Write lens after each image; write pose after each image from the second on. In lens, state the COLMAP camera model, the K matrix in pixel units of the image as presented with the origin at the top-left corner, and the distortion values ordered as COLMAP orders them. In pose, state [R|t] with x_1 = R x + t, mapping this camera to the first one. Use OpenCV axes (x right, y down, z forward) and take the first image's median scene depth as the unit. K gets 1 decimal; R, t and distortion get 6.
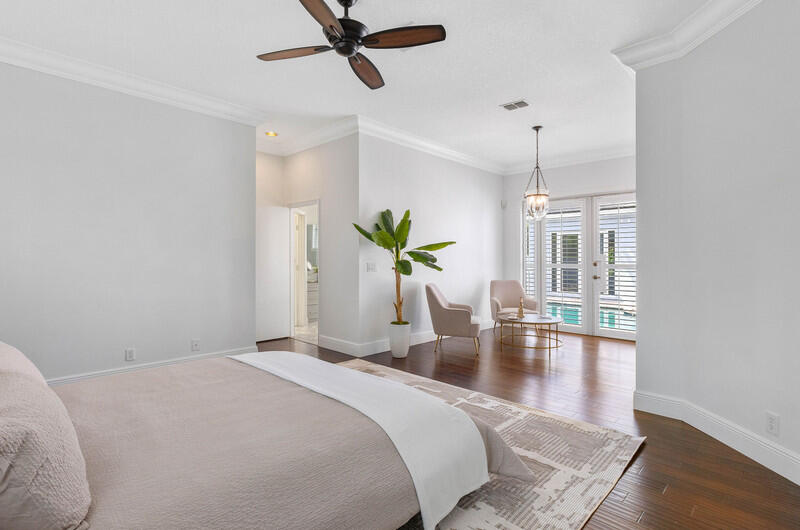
lens RADIAL K [[387.1, 0, 398.5], [0, 387.1, 262.4], [0, 0, 1]] dist [-0.002505, -0.000123]
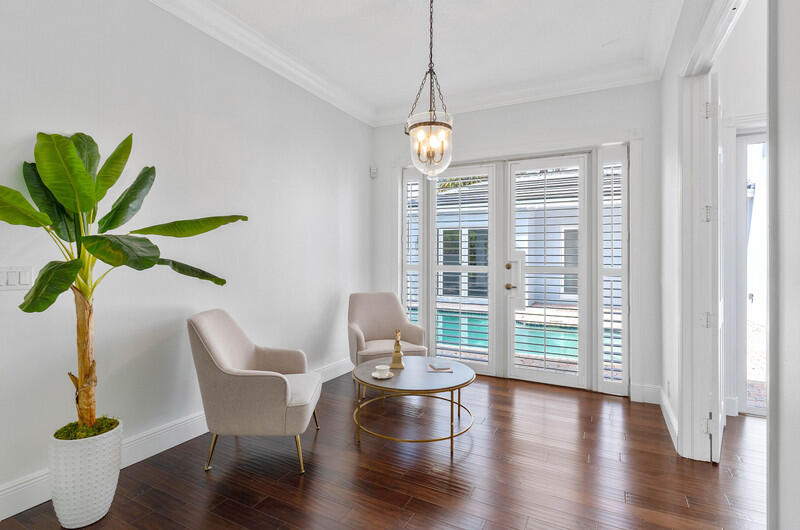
lens RADIAL K [[400.3, 0, 401.1], [0, 400.3, 263.6], [0, 0, 1]] dist [0.000713, 0.000518]
pose [[0.952358, 0.001272, 0.304980, 0.135462], [-0.004774, 0.999931, 0.010736, -0.006648], [-0.304945, -0.011681, 0.952298, 0.422115]]
